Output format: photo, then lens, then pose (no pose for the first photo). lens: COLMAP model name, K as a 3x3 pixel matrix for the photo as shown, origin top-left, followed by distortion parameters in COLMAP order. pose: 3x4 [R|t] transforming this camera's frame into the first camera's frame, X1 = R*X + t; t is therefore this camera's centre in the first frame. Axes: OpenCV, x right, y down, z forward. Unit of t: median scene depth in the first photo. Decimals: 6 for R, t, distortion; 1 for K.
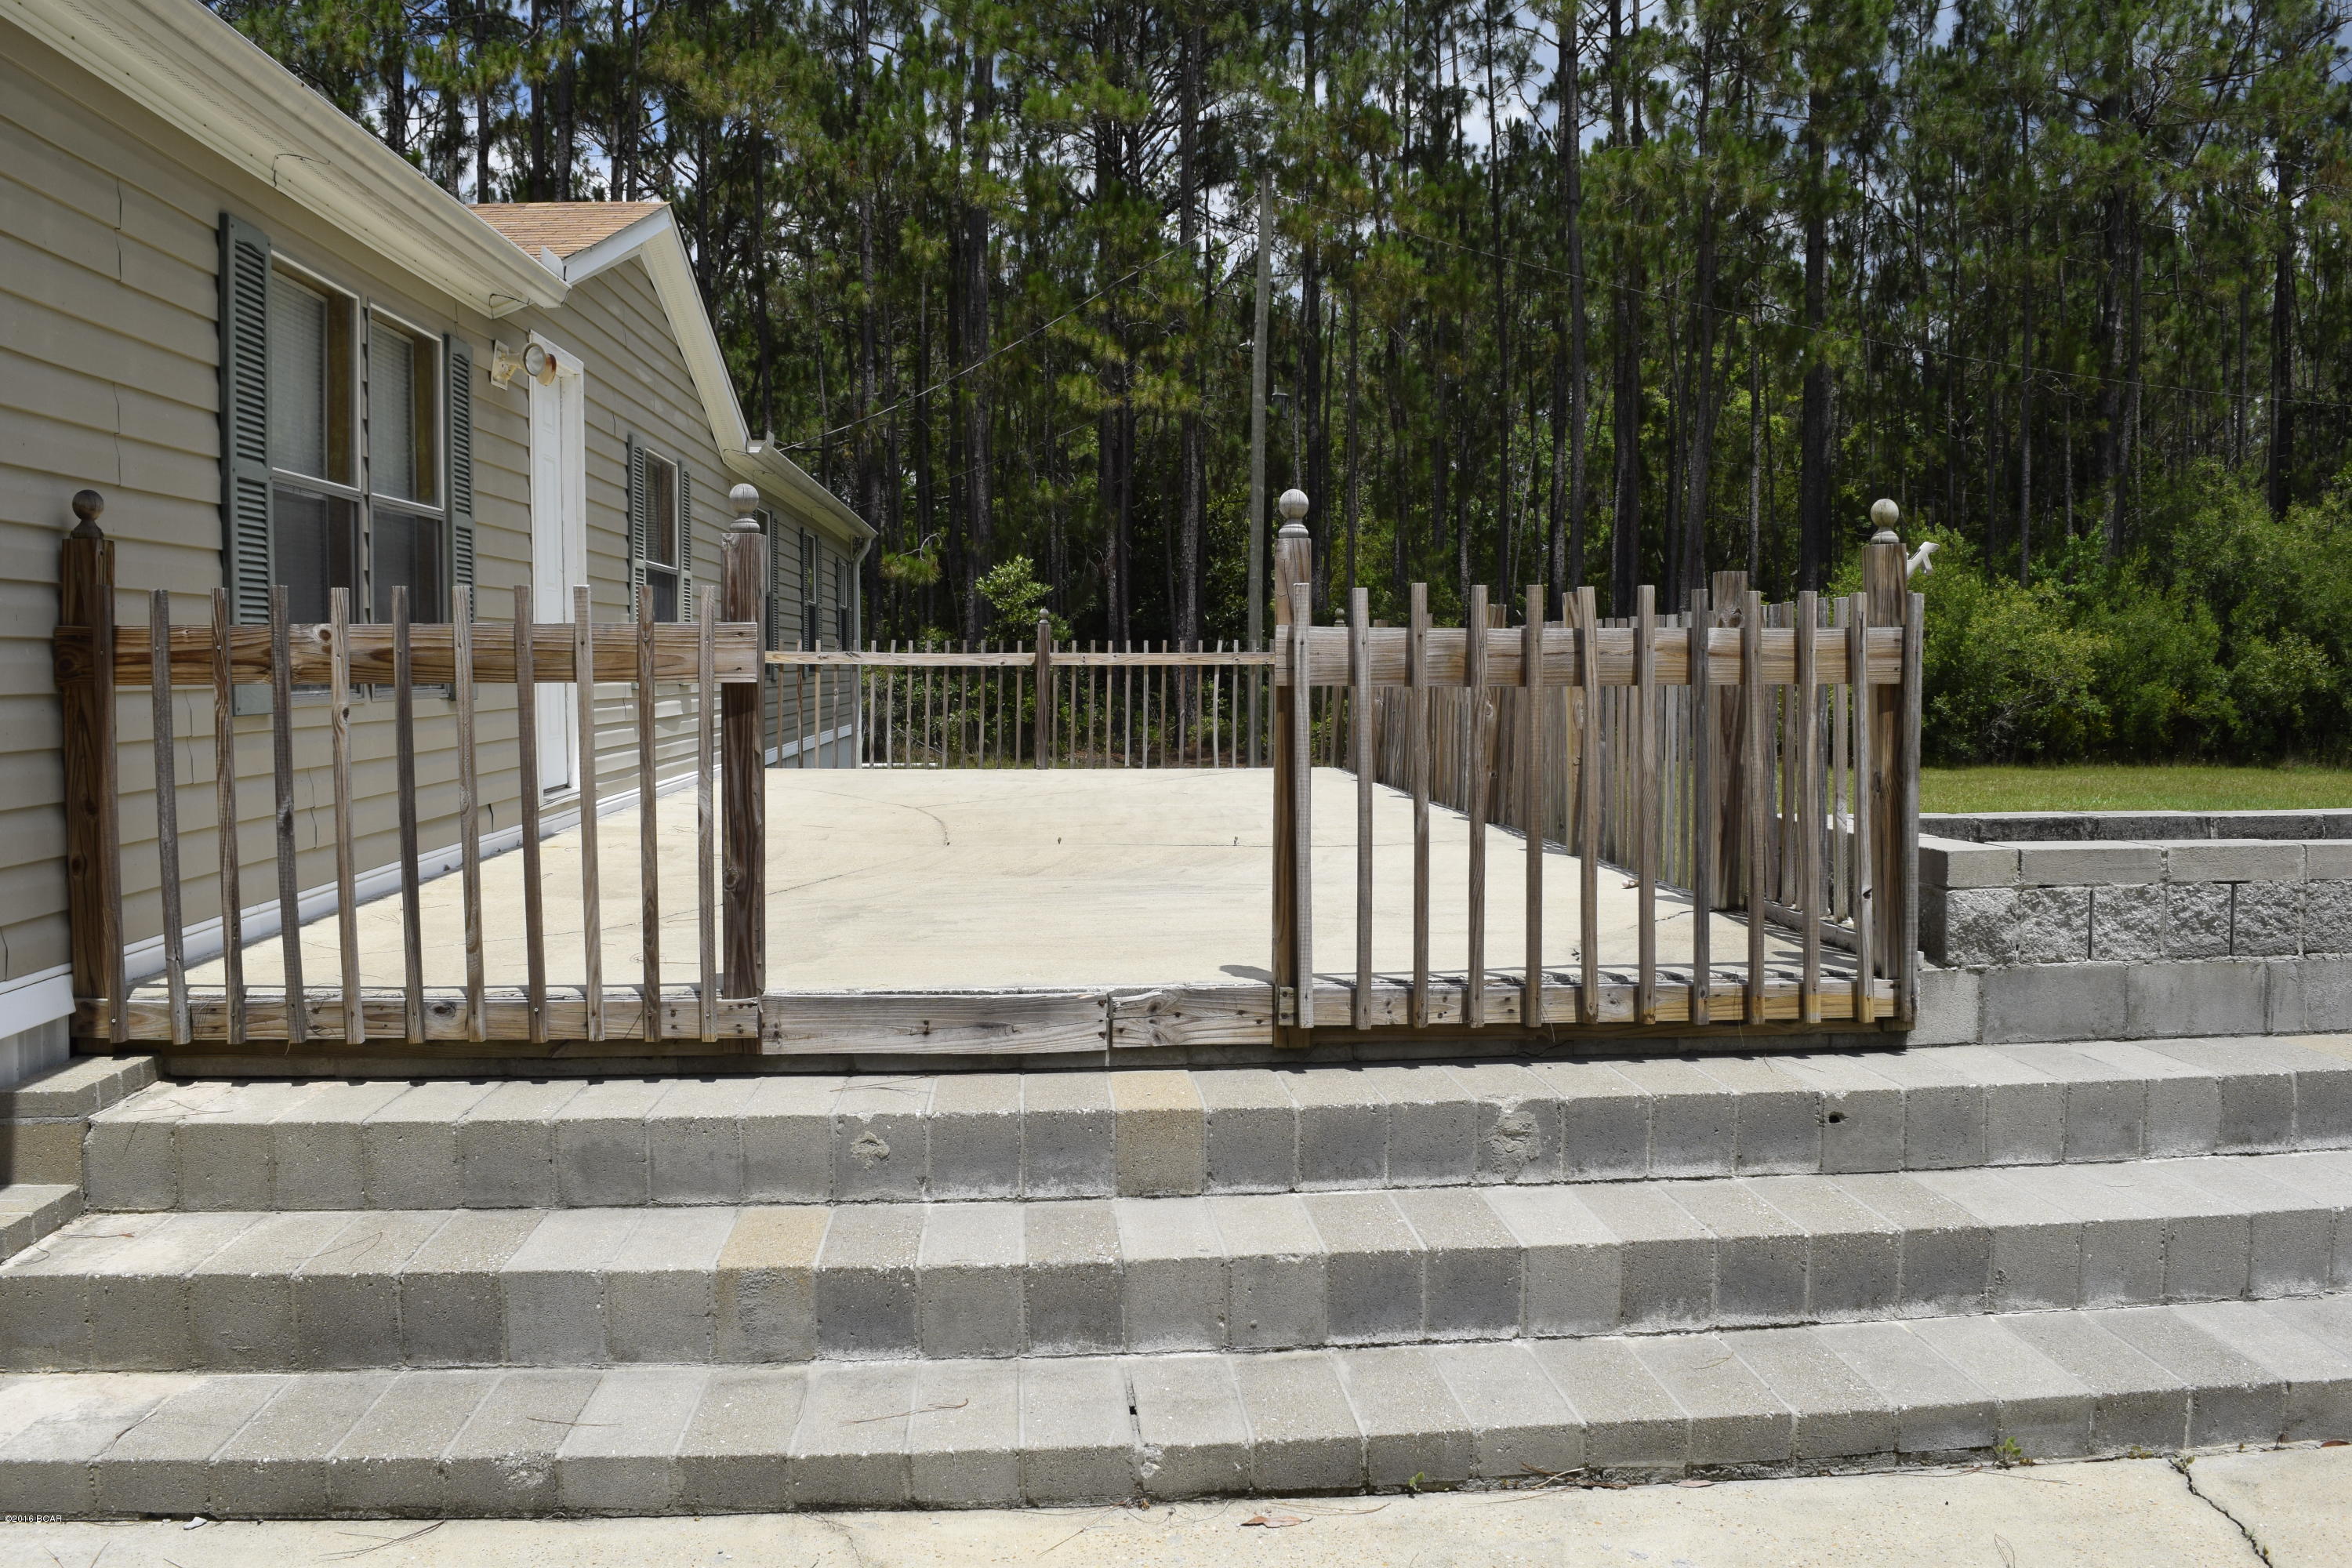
lens RADIAL K [[1818.3, 0, 1176.0], [0, 1818.3, 784.0], [0, 0, 1]] dist [-0.070672, -0.000538]
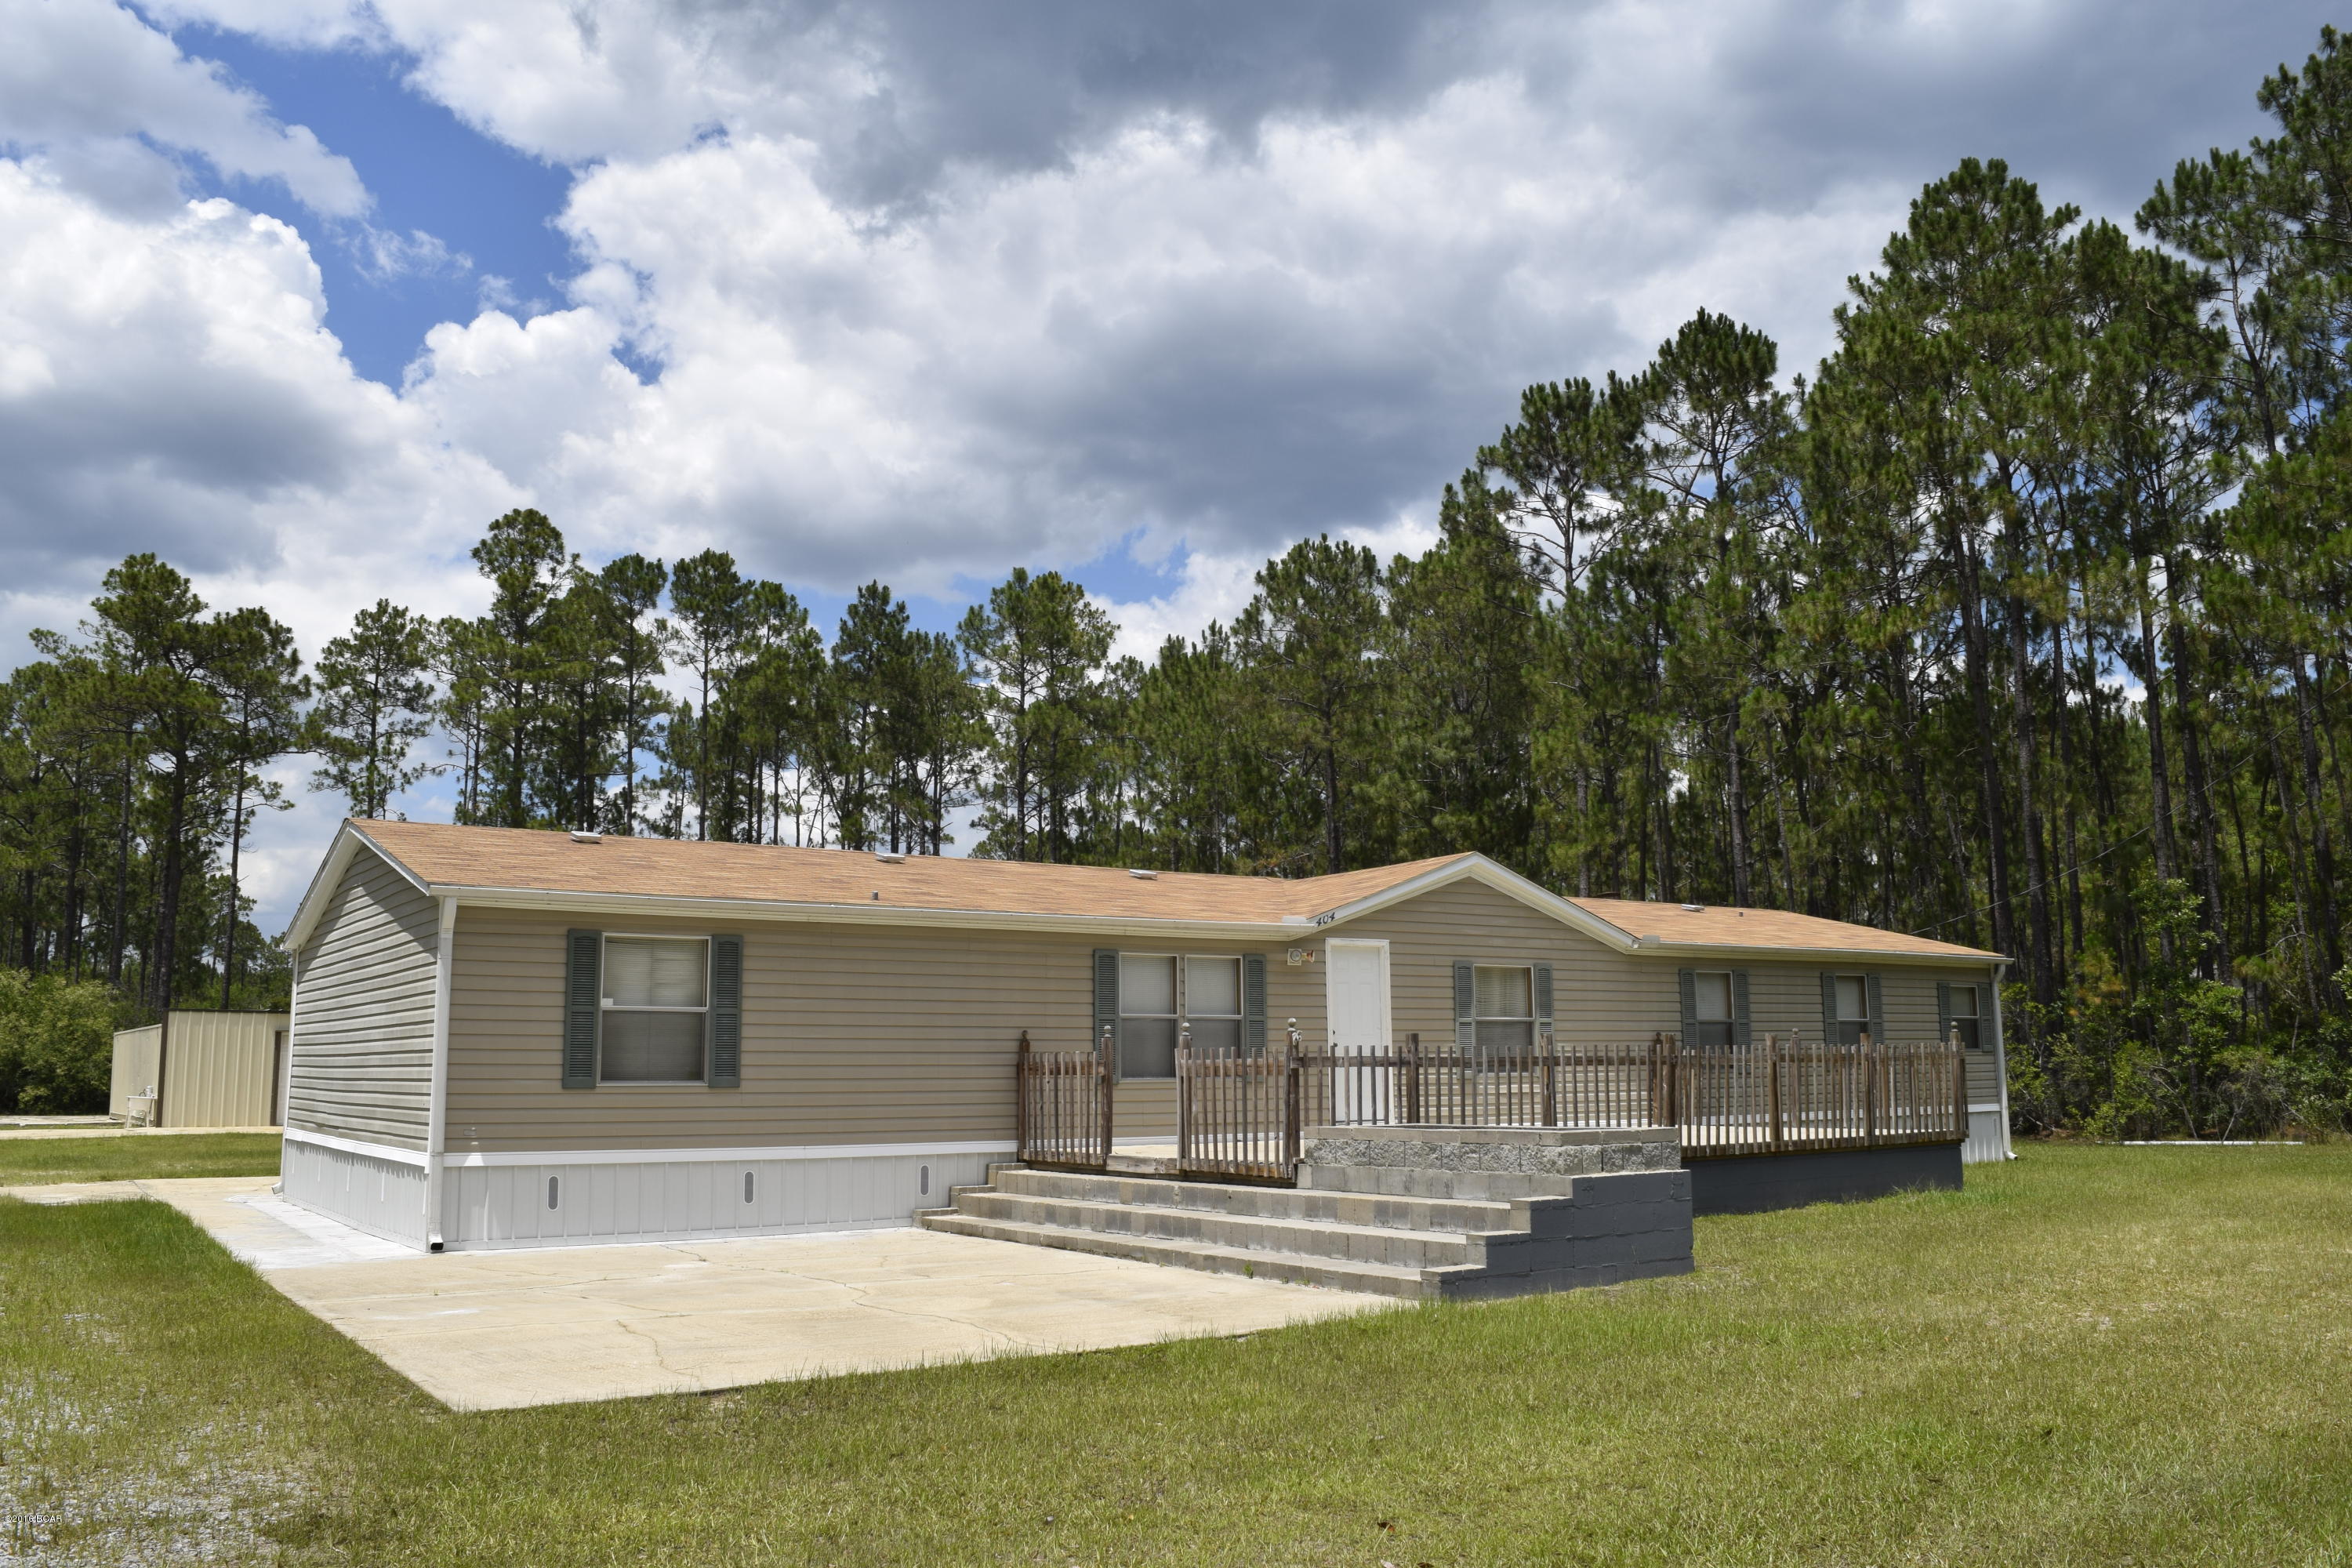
lens RADIAL K [[1818.3, 0, 1176.0], [0, 1818.3, 784.0], [0, 0, 1]] dist [-0.070672, -0.000538]
pose [[0.503015, -0.137360, -0.853292, 3.371715], [-0.039017, 0.982674, -0.181187, 0.033404], [0.863396, 0.124433, 0.488941, -0.916843]]
